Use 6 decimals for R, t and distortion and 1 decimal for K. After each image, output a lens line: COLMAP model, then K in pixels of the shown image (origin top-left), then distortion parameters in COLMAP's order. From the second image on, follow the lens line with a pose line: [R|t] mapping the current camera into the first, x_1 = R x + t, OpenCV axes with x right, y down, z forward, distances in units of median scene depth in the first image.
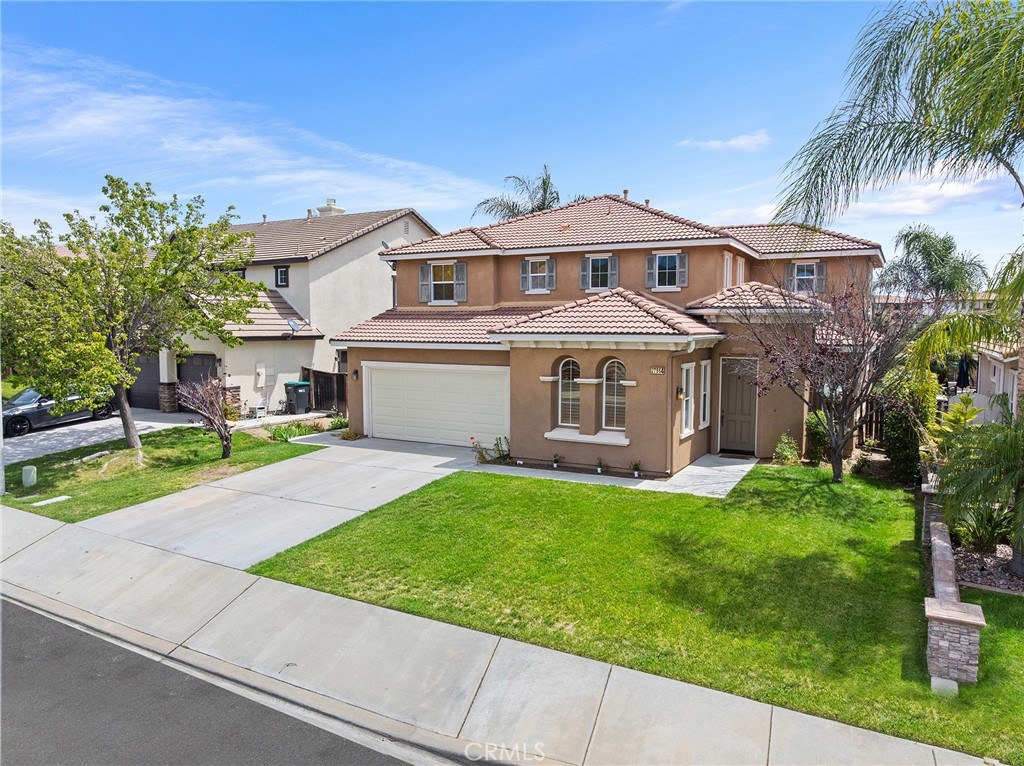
lens RADIAL K [[704.7, 0, 512.0], [0, 704.7, 383.0], [0, 0, 1]] dist [-0.028266, -0.000977]
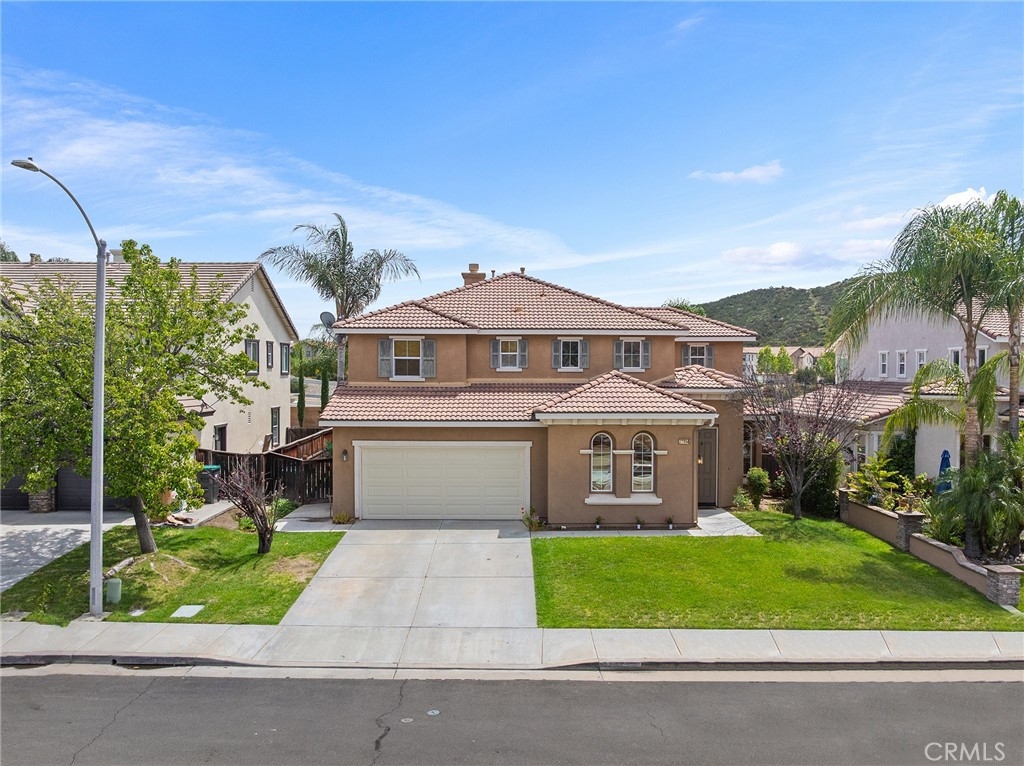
lens RADIAL K [[874.5, 0, 512.0], [0, 874.5, 383.0], [0, 0, 1]] dist [-0.020574, -0.007921]
pose [[0.873077, -0.006316, 0.487541, -0.680502], [0.038967, 0.997622, -0.056858, -0.037433], [-0.486022, 0.068639, 0.871247, -0.175567]]
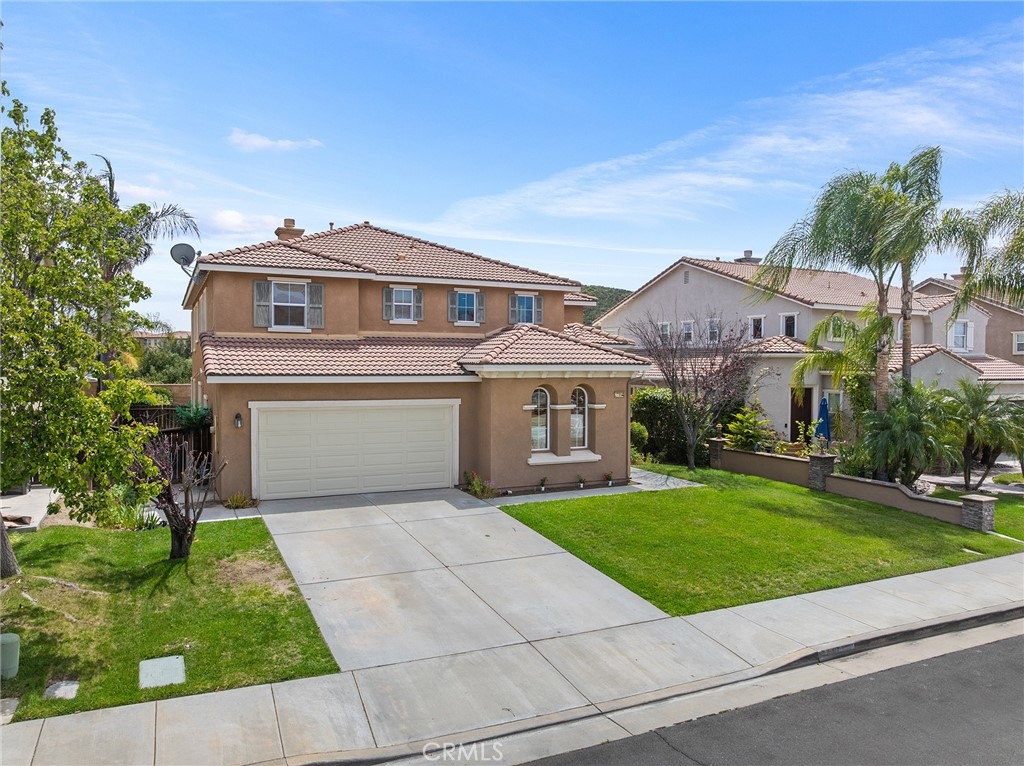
lens RADIAL K [[727.3, 0, 496.5], [0, 727.3, 379.3], [0, 0, 1]] dist [-0.032991, 0.000983]
pose [[0.589884, -0.016463, 0.807320, -0.770463], [0.061781, 0.997782, -0.024794, -0.021583], [-0.805121, 0.064503, 0.589593, 0.360576]]
